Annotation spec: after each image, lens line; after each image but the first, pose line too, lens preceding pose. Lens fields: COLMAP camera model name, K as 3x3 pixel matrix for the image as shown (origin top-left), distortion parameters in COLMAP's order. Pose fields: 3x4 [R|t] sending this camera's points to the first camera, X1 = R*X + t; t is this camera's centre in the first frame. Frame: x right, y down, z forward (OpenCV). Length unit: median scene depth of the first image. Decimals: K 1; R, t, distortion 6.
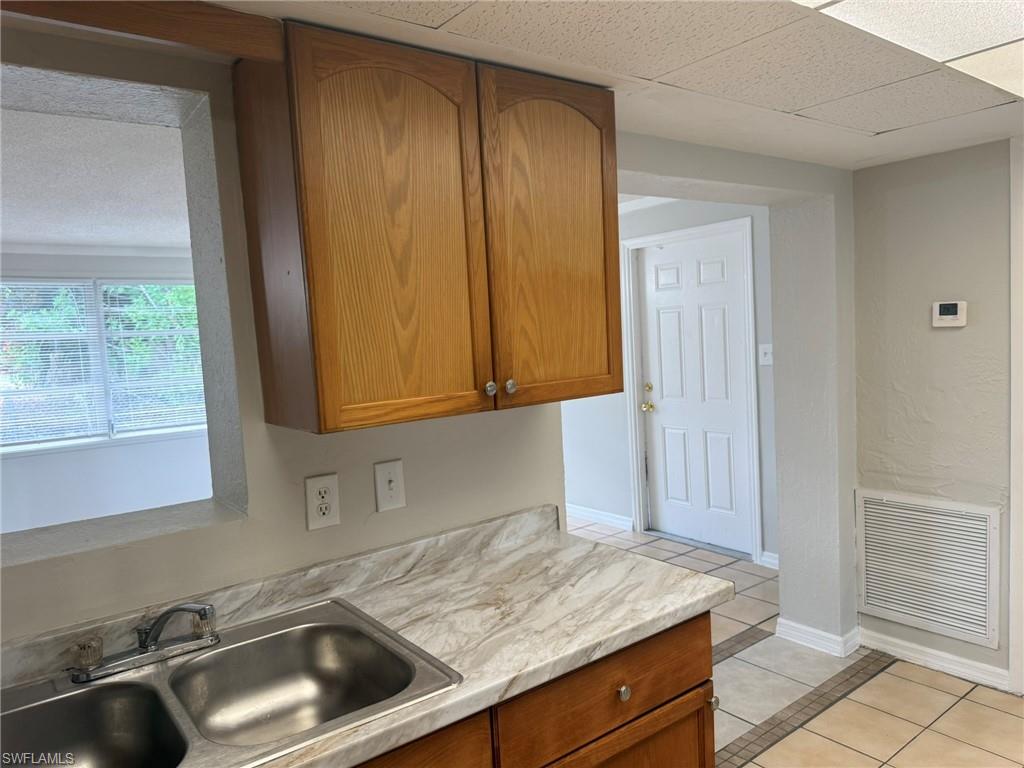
lens RADIAL K [[736.7, 0, 513.9], [0, 736.7, 385.2], [0, 0, 1]] dist [0.031031, -0.031777]
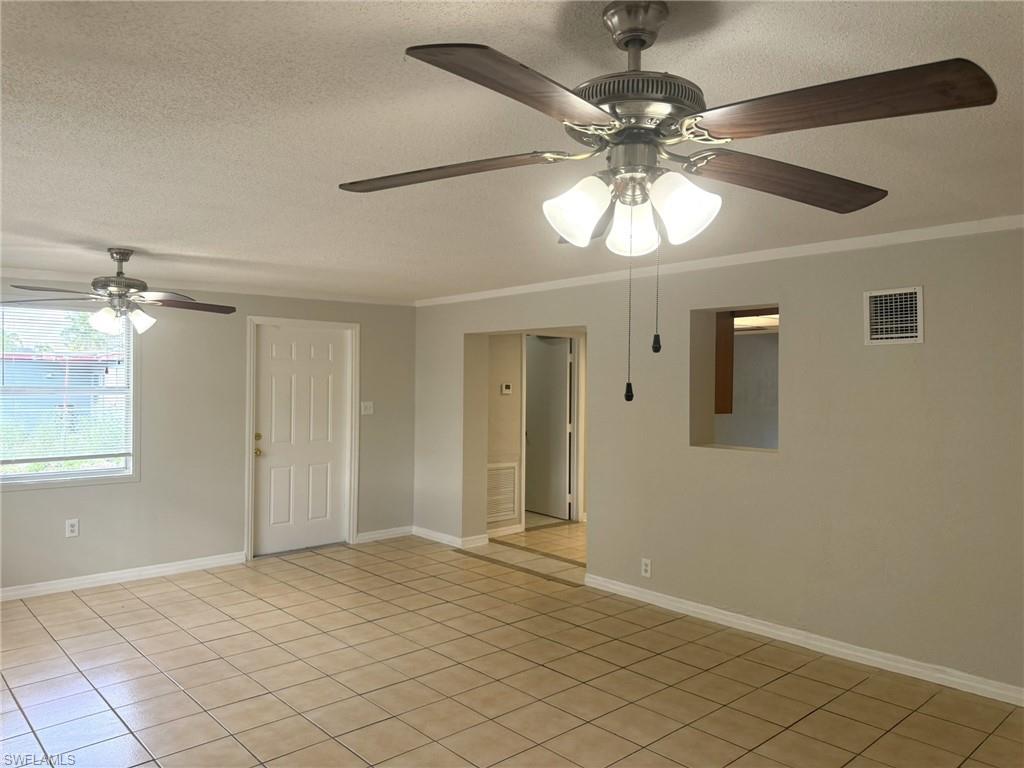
lens RADIAL K [[736.7, 0, 508.9], [0, 736.7, 378.1], [0, 0, 1]] dist [0.031031, -0.031777]
pose [[-0.084837, 0.061561, 0.994491, -1.333346], [0.073925, 0.995728, -0.055332, 0.005596], [-0.993649, 0.068823, -0.089025, 0.834190]]
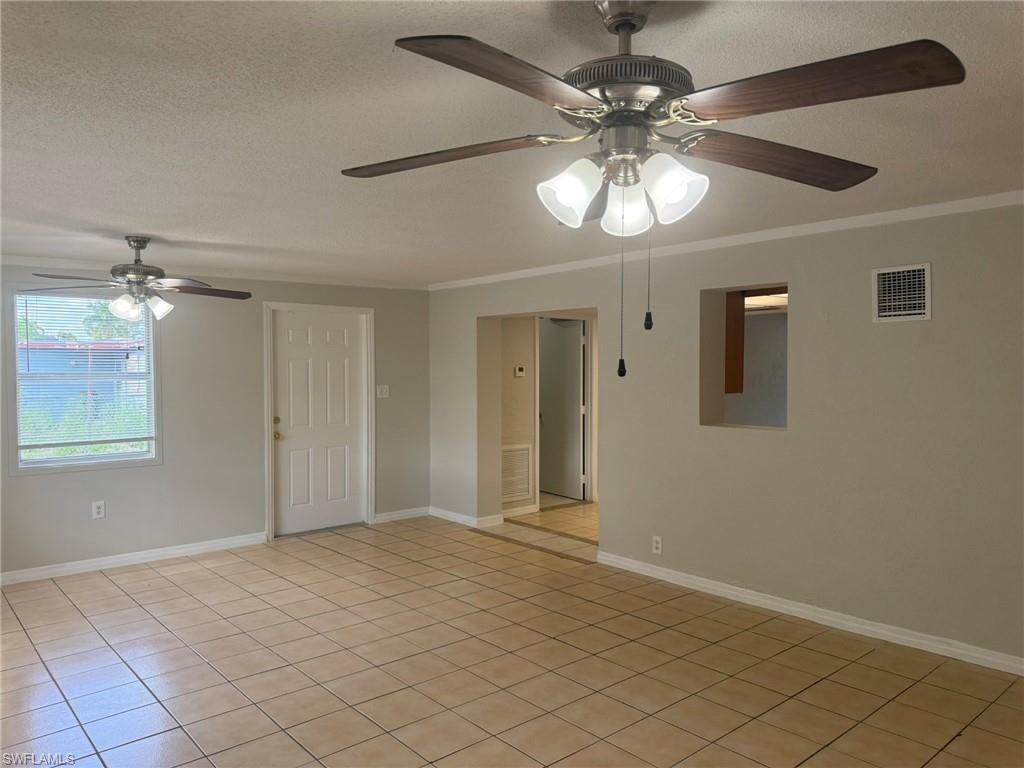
lens RADIAL K [[736.7, 0, 511.5], [0, 736.7, 384.0], [0, 0, 1]] dist [0.031031, -0.031777]
pose [[-0.063102, 0.032790, 0.997468, -1.350771], [0.082963, 0.996173, -0.027498, 0.011197], [-0.994553, 0.081018, -0.065581, 0.824331]]
